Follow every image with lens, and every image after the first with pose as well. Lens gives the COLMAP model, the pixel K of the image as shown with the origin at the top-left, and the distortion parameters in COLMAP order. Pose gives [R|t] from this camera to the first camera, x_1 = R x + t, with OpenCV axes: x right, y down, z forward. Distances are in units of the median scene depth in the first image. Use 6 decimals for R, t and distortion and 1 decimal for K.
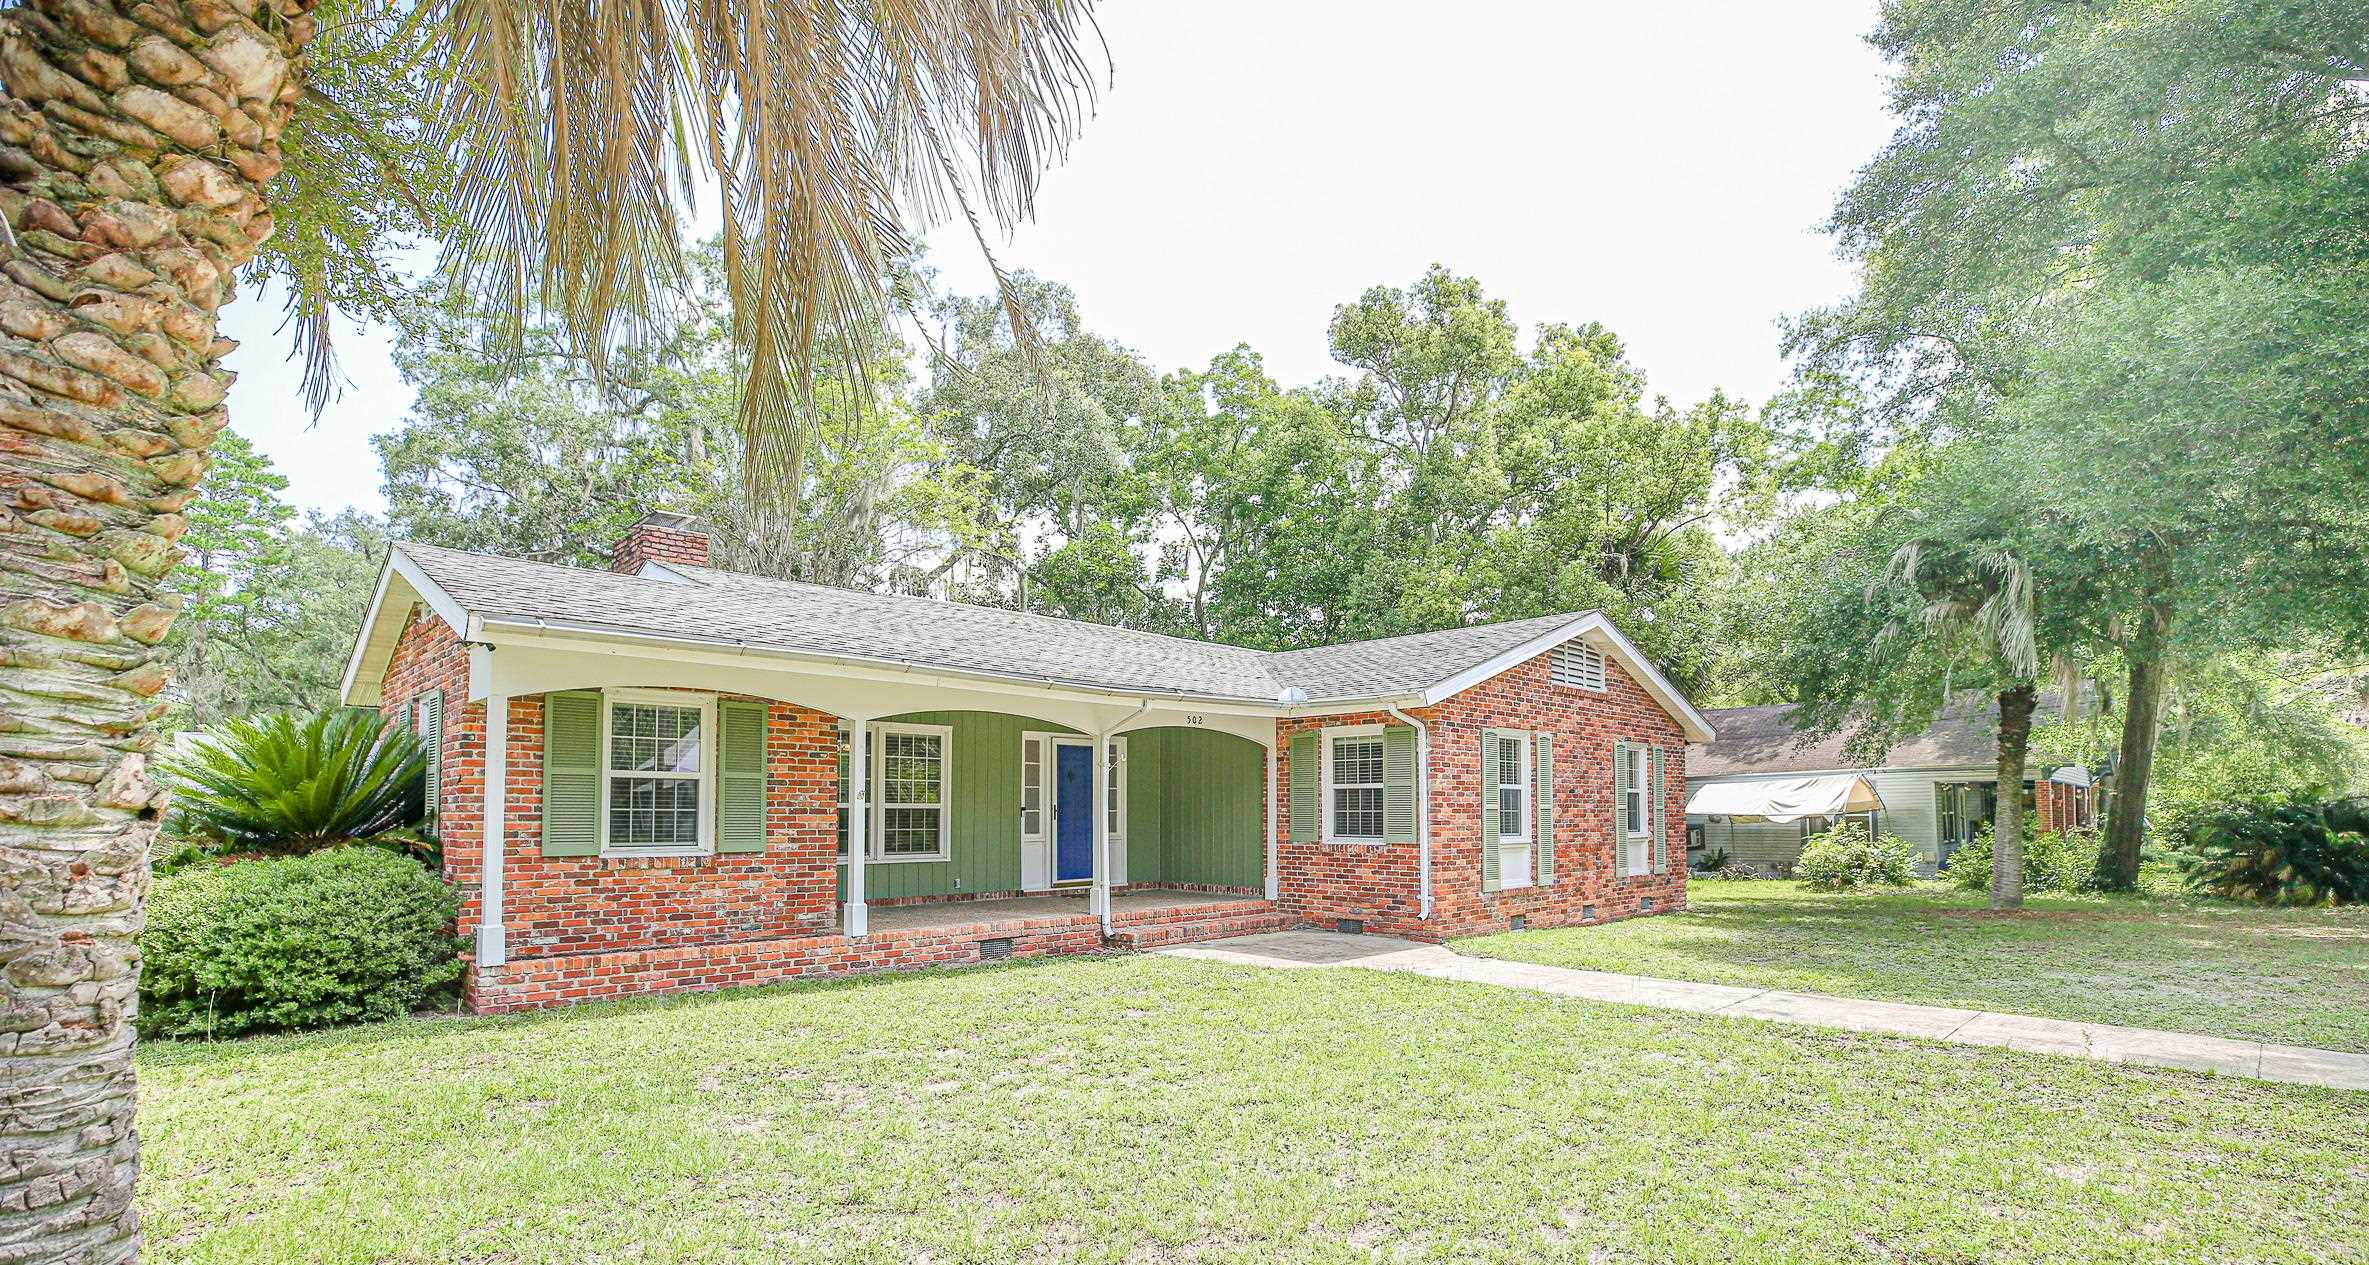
lens RADIAL K [[1041.3, 0, 1142.8], [0, 1041.3, 798.2], [0, 0, 1]] dist [-0.021121, -0.000371]
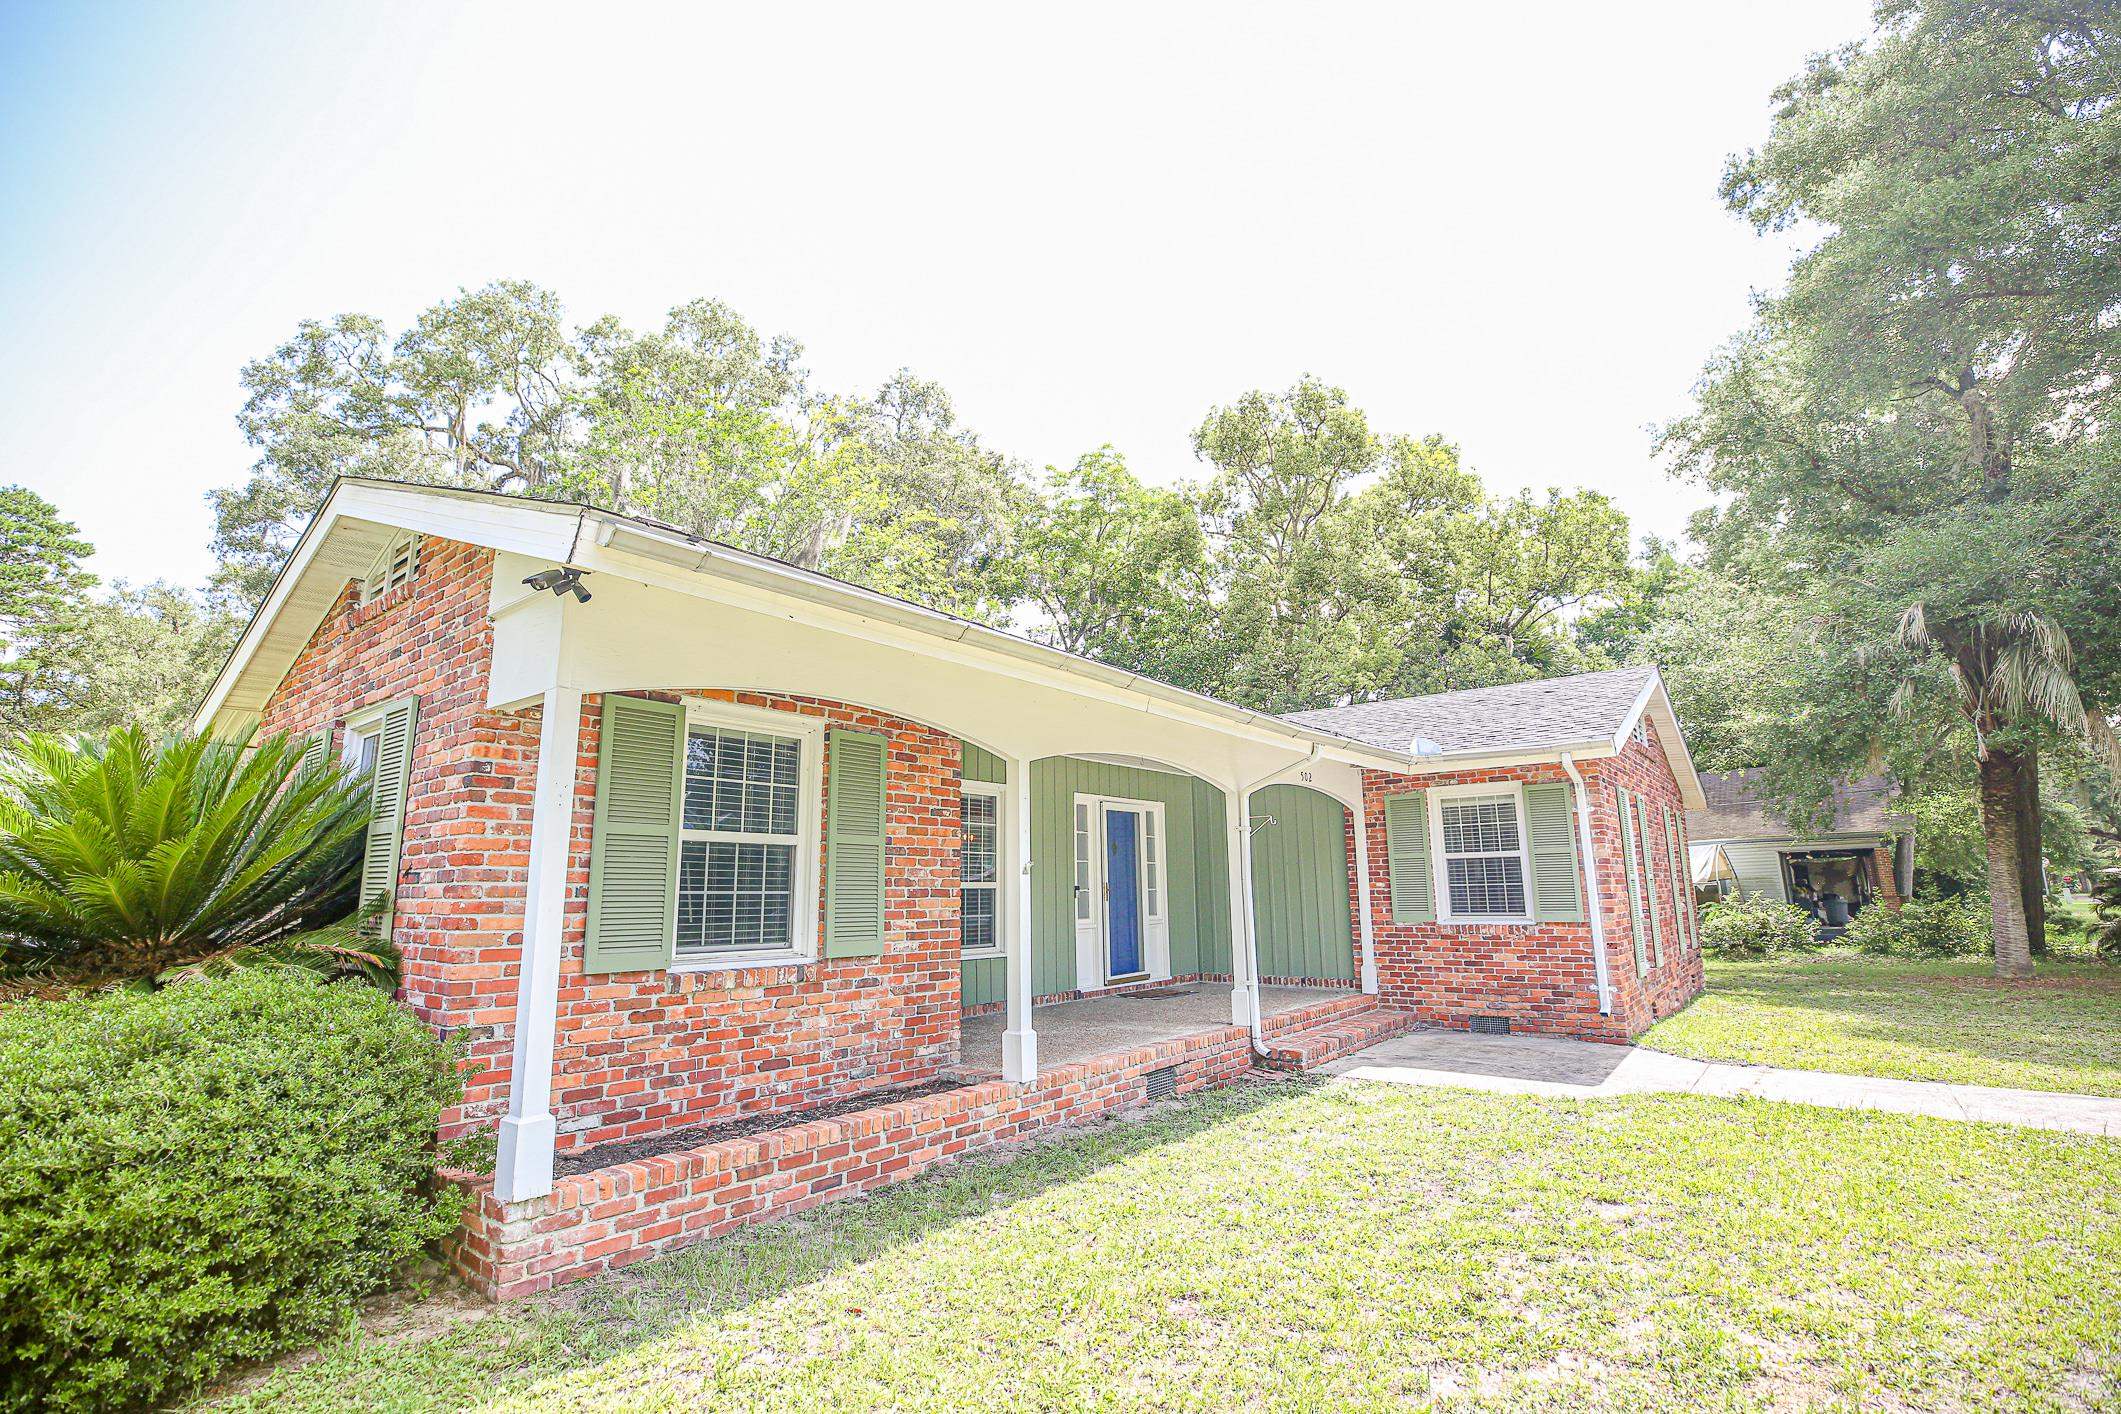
lens RADIAL K [[968.2, 0, 1062.2], [0, 968.2, 726.6], [0, 0, 1]] dist [-0.032802, 0.008175]
pose [[0.992223, 0.009576, 0.124106, -0.321302], [0.009751, 0.987993, -0.154192, 0.003512], [-0.124092, 0.154203, 0.980216, 0.347191]]
